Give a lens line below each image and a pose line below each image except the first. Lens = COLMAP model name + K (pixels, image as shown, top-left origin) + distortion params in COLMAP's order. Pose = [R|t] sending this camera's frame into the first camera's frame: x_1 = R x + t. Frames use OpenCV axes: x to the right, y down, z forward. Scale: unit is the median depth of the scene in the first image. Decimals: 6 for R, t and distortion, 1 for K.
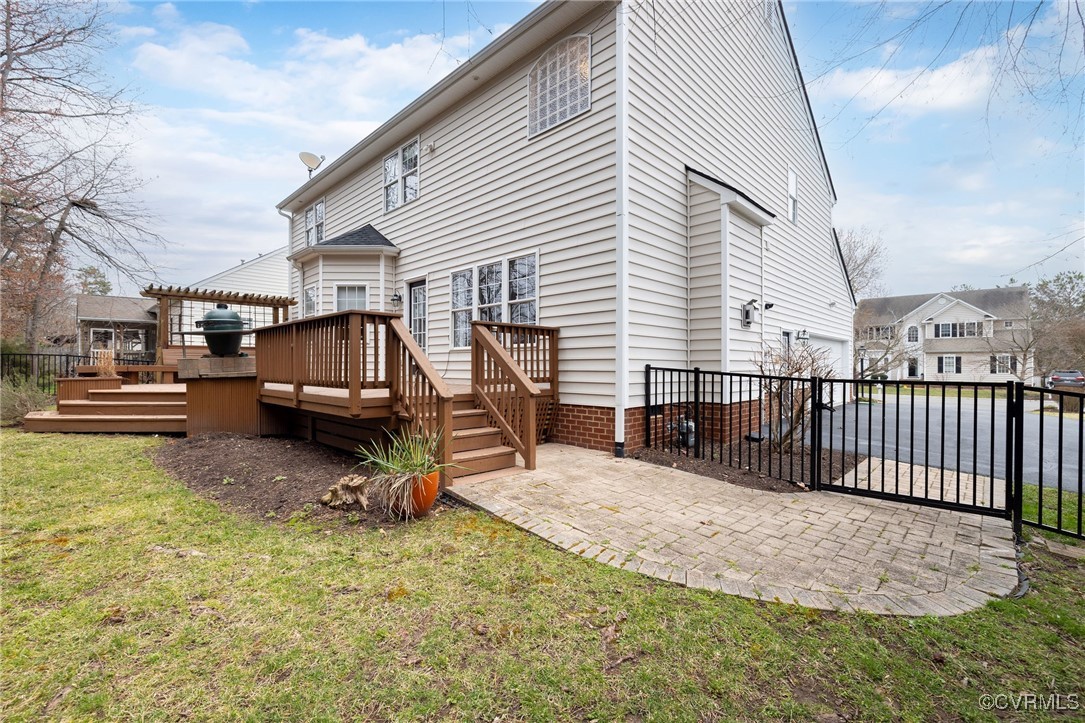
lens RADIAL K [[449.4, 0, 543.2], [0, 449.4, 363.8], [0, 0, 1]] dist [0.000396, -0.000085]
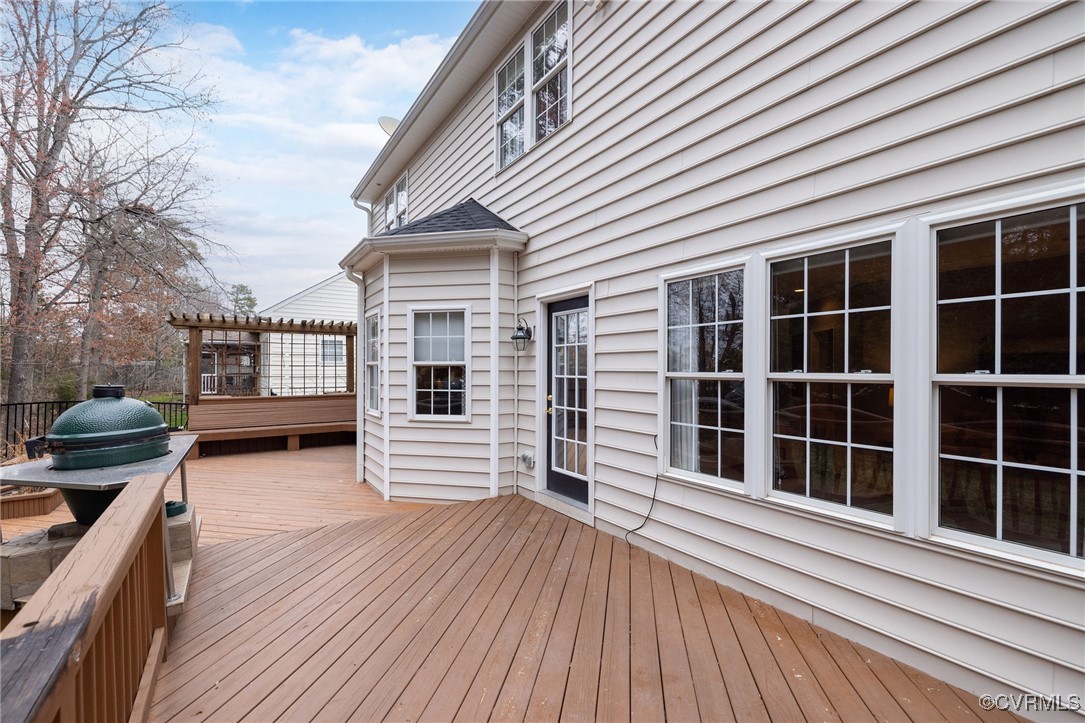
lens RADIAL K [[449.4, 0, 536.0], [0, 449.4, 367.9], [0, 0, 1]] dist [0.000396, -0.000085]
pose [[0.974186, 0.003785, -0.225713, -0.198992], [-0.002714, 0.999984, 0.005055, -0.111511], [0.225729, -0.004312, 0.974181, 0.519403]]
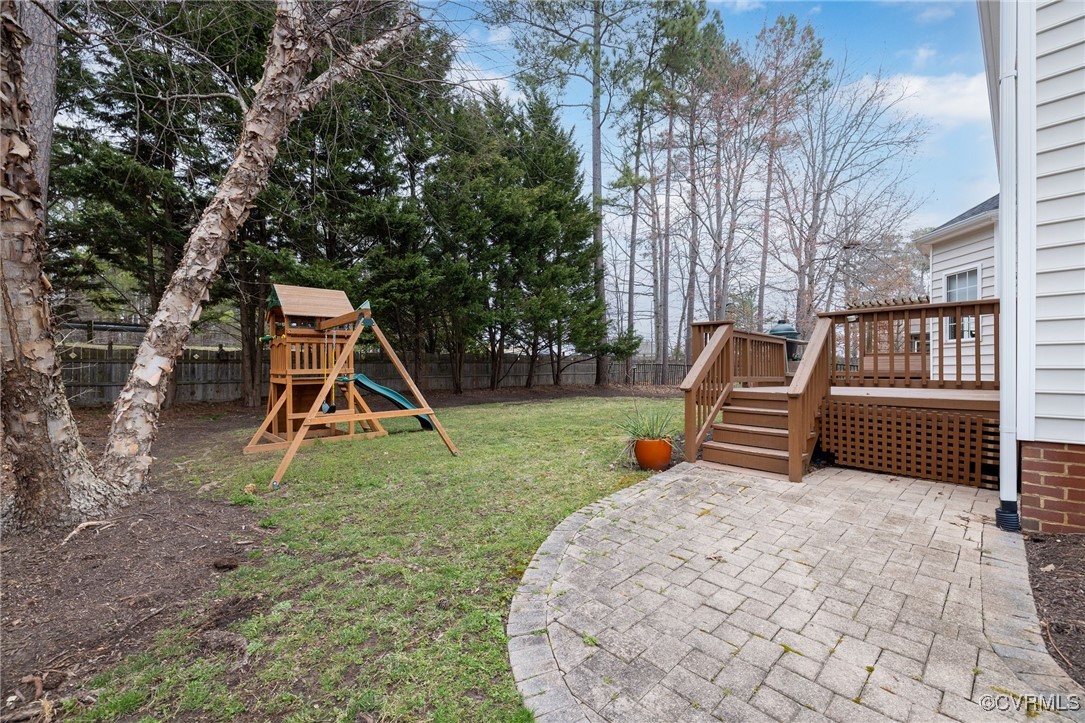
lens RADIAL K [[449.4, 0, 534.1], [0, 449.4, 371.0], [0, 0, 1]] dist [0.000396, -0.000085]
pose [[-0.049161, -0.009640, -0.998744, 0.427255], [-0.007670, 0.999928, -0.009274, 0.018641], [0.998761, 0.007204, -0.049231, 0.275578]]
